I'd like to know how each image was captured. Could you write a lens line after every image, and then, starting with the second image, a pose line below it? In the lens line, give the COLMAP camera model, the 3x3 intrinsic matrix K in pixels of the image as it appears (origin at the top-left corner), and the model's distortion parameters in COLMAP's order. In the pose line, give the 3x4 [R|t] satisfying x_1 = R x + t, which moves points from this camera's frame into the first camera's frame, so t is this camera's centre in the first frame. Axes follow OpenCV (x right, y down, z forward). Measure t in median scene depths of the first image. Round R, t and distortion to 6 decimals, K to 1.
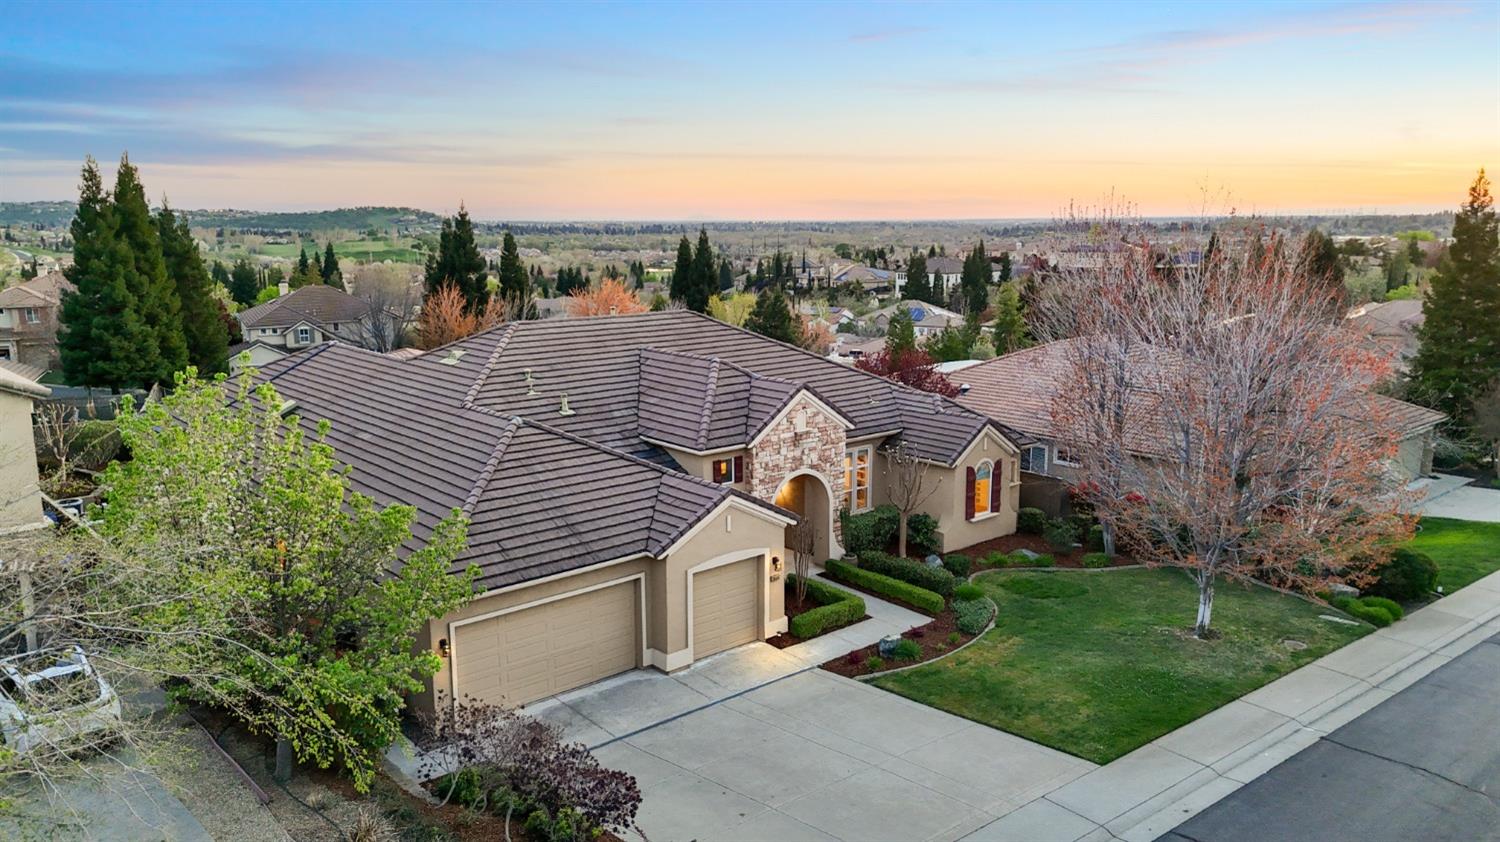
lens RADIAL K [[1094.0, 0, 750.0], [0, 1094.0, 421.0], [0, 0, 1]] dist [0.126403, -0.175480]
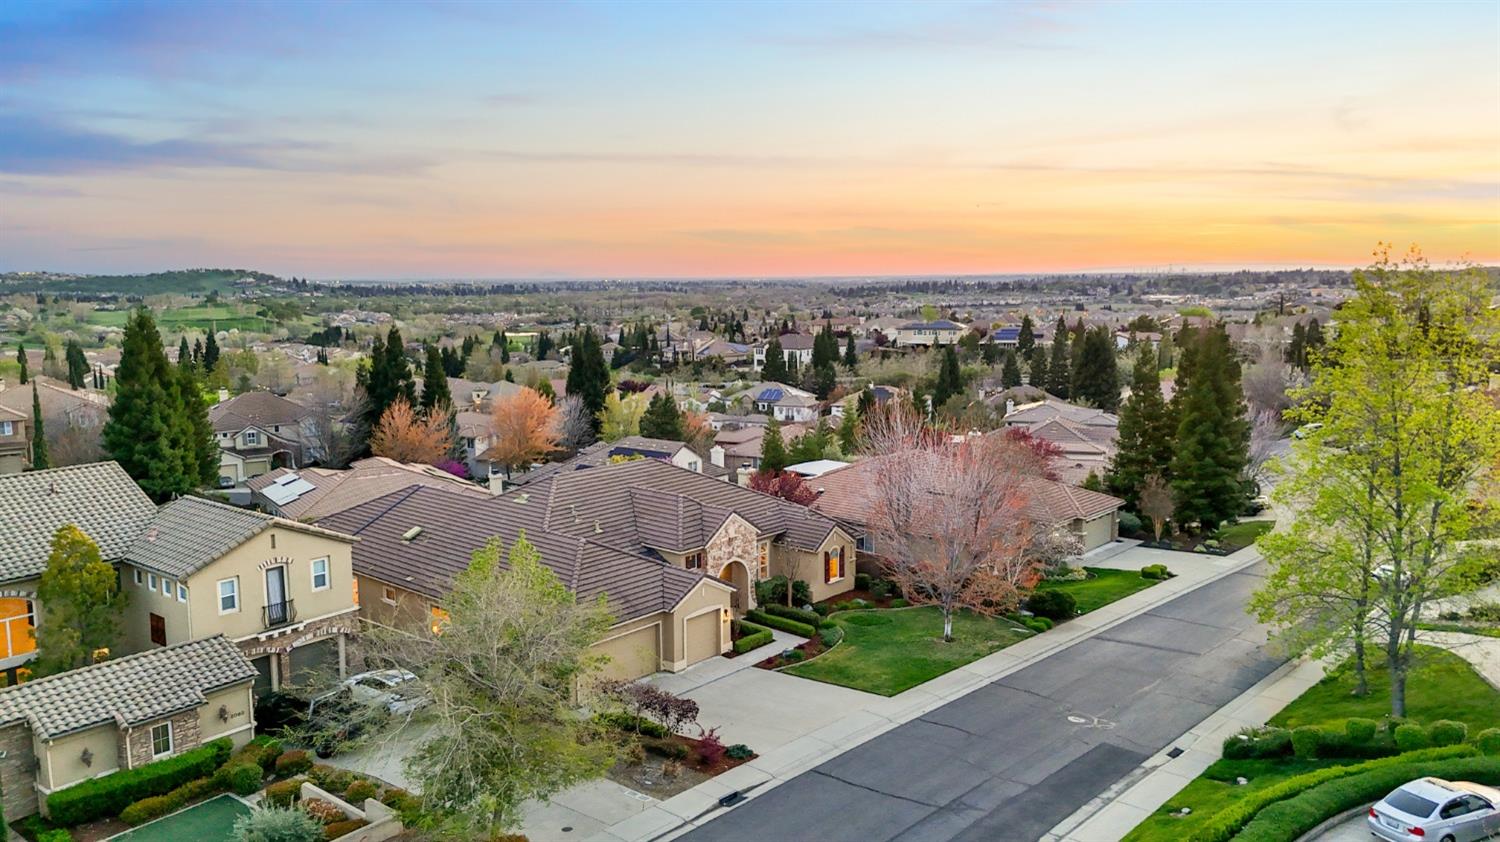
lens RADIAL K [[1094.0, 0, 750.0], [0, 1094.0, 421.0], [0, 0, 1]] dist [0.126403, -0.175480]
pose [[0.991192, -0.020652, 0.130810, -0.136116], [0.027301, 0.998414, -0.049241, -0.079946], [-0.129585, 0.052378, 0.990184, -0.680757]]
